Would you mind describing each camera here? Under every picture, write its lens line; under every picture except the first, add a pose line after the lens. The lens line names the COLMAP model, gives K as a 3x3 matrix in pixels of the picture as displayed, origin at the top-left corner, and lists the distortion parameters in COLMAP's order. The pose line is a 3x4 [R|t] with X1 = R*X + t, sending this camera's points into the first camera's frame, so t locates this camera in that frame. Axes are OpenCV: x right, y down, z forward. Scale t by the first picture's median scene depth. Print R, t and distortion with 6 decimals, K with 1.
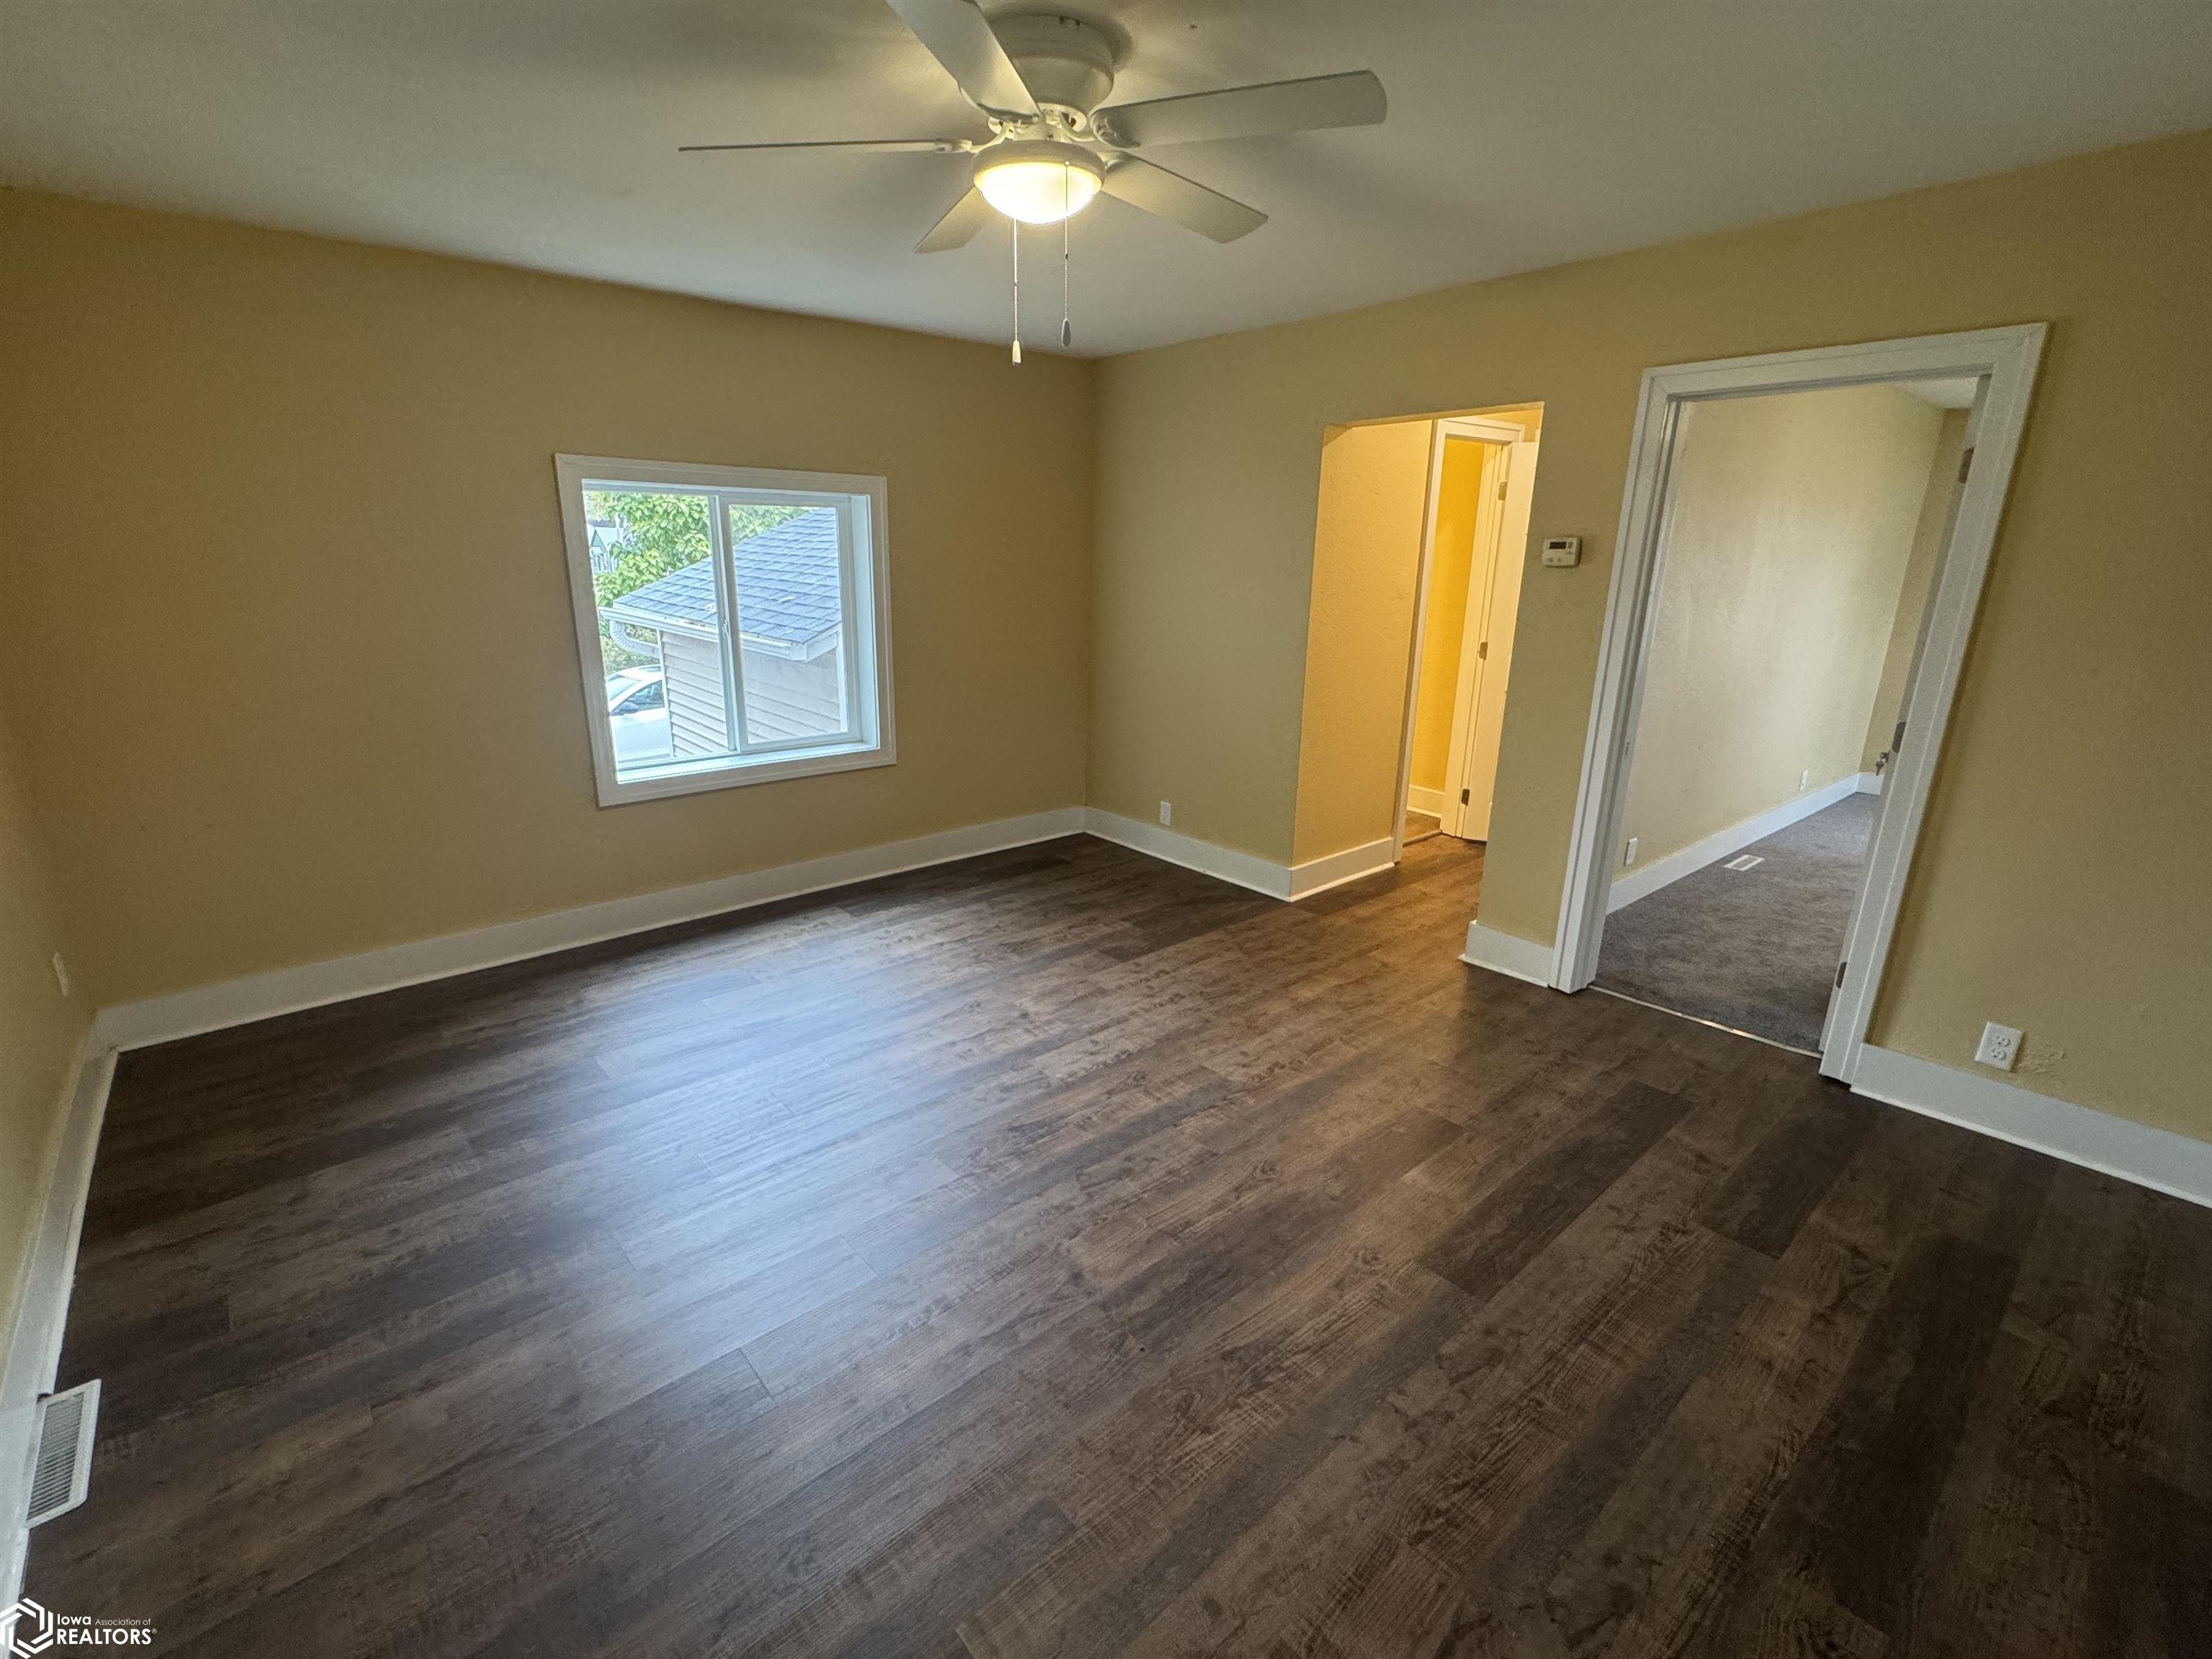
lens RADIAL K [[979.5, 0, 1112.5], [0, 979.5, 831.6], [0, 0, 1]] dist [-0.002575, 0.000770]
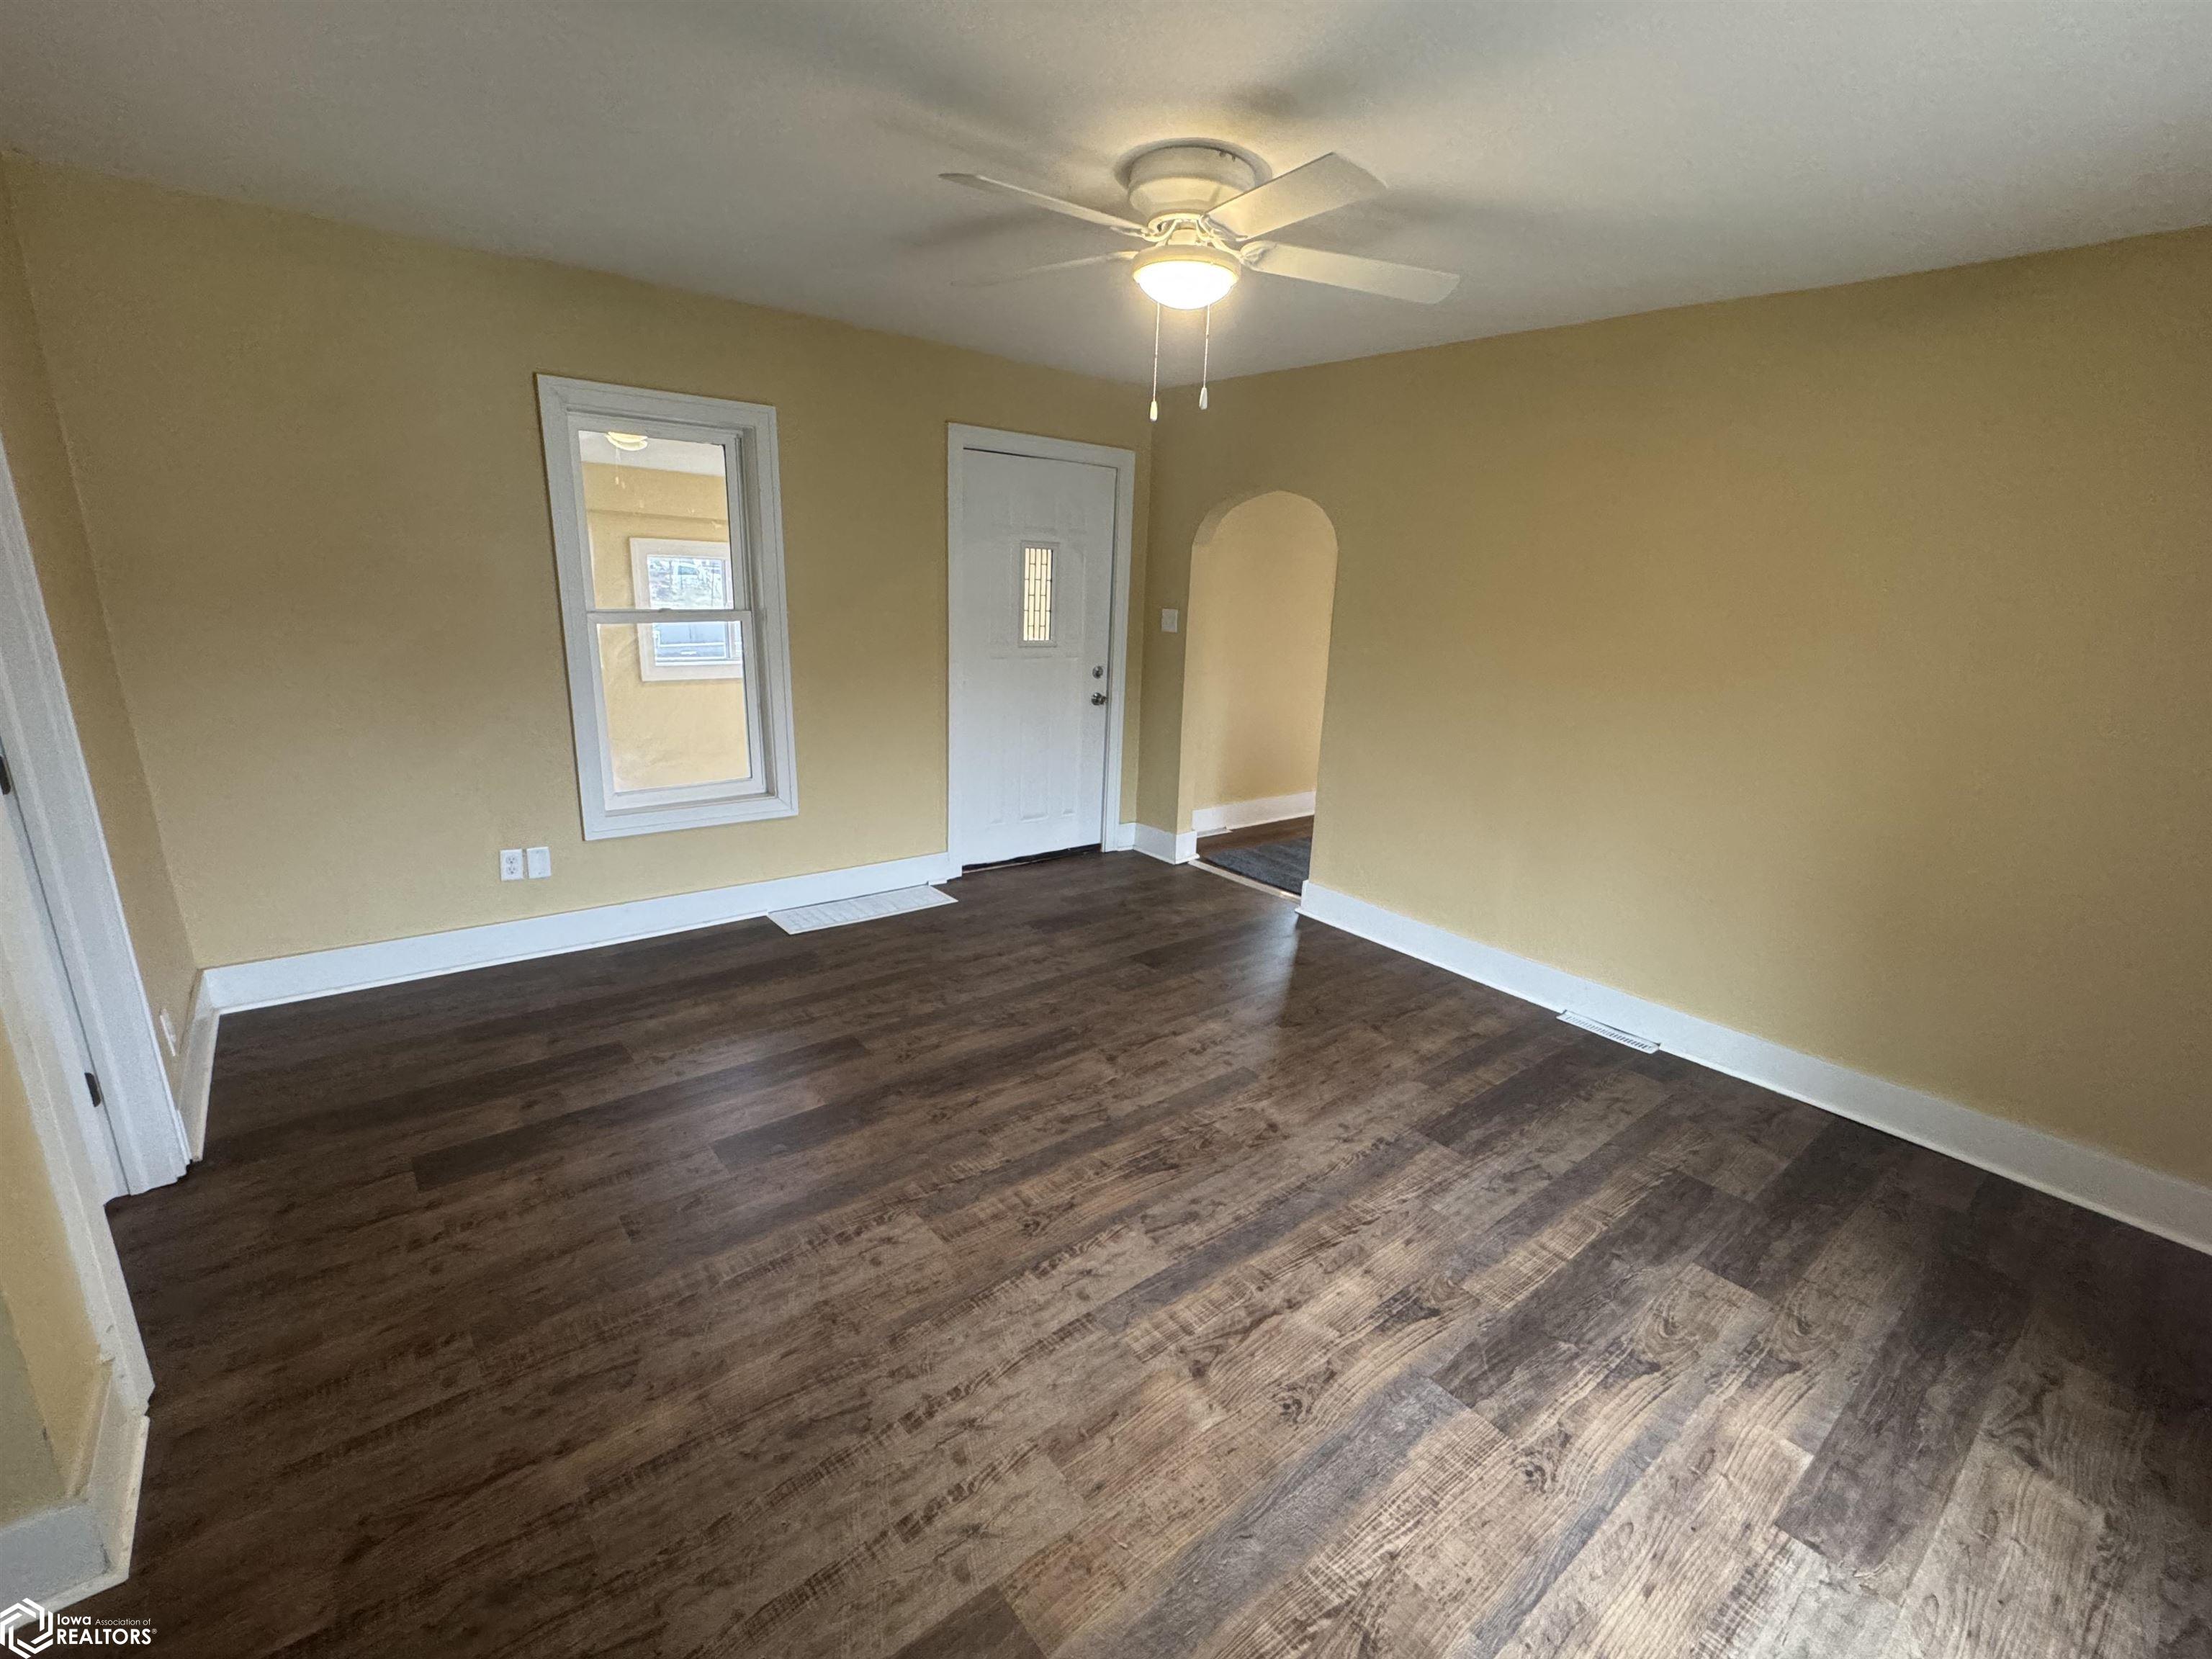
lens RADIAL K [[979.5, 0, 1113.7], [0, 979.5, 832.4], [0, 0, 1]] dist [-0.002575, 0.000770]
pose [[-0.998176, -0.057152, 0.019428, -0.036825], [-0.038564, 0.851370, 0.523147, -0.445820], [-0.046440, 0.521444, -0.852021, 1.516023]]
